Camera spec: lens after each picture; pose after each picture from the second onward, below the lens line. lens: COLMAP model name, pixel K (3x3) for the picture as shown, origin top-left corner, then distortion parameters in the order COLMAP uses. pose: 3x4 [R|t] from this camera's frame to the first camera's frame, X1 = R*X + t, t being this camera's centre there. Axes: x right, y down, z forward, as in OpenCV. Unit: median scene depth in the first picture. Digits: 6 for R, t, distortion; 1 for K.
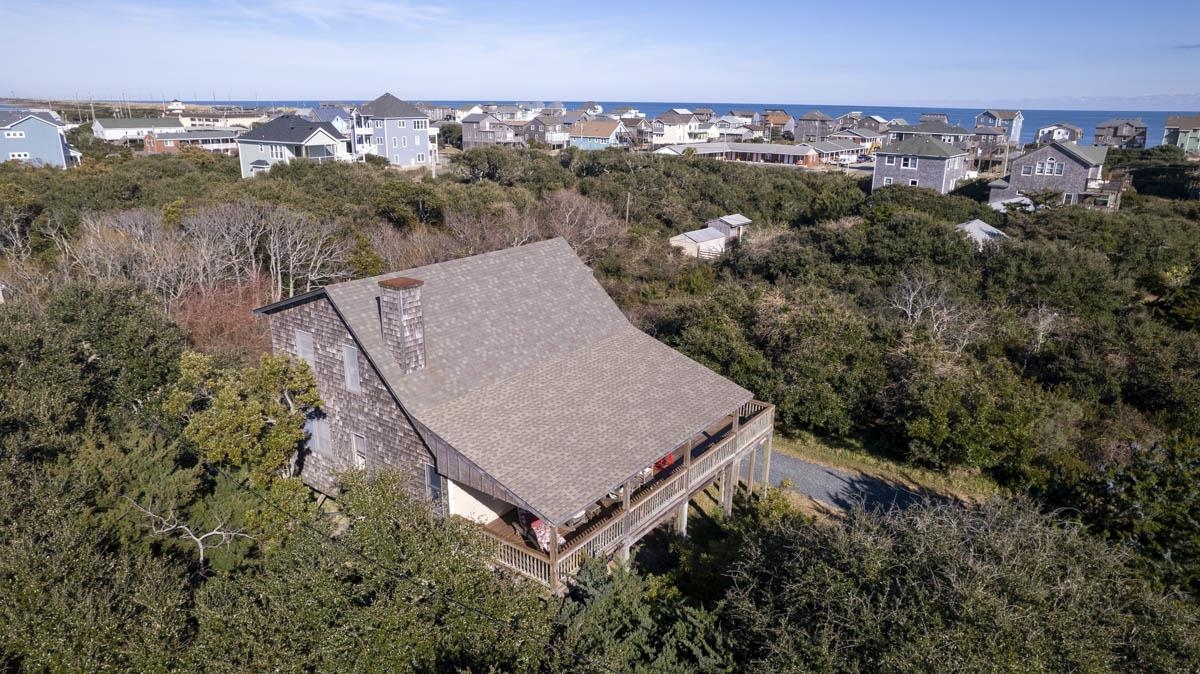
lens RADIAL K [[773.4, 0, 600.0], [0, 773.4, 337.0], [0, 0, 1]] dist [-0.080369, 0.069039]
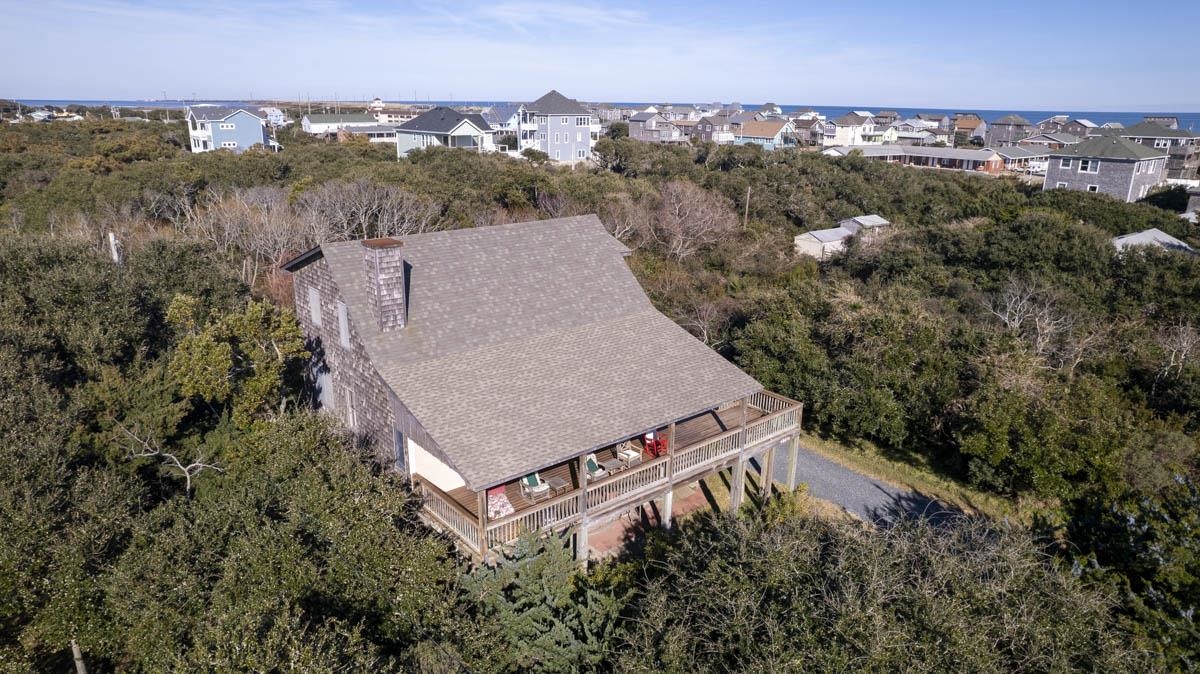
lens RADIAL K [[773.4, 0, 600.0], [0, 773.4, 337.0], [0, 0, 1]] dist [-0.080369, 0.069039]
pose [[0.972995, 0.068517, -0.220421, 0.114584], [-0.069310, 0.997587, 0.004147, 0.013525], [0.220173, 0.011242, 0.975396, 0.028092]]
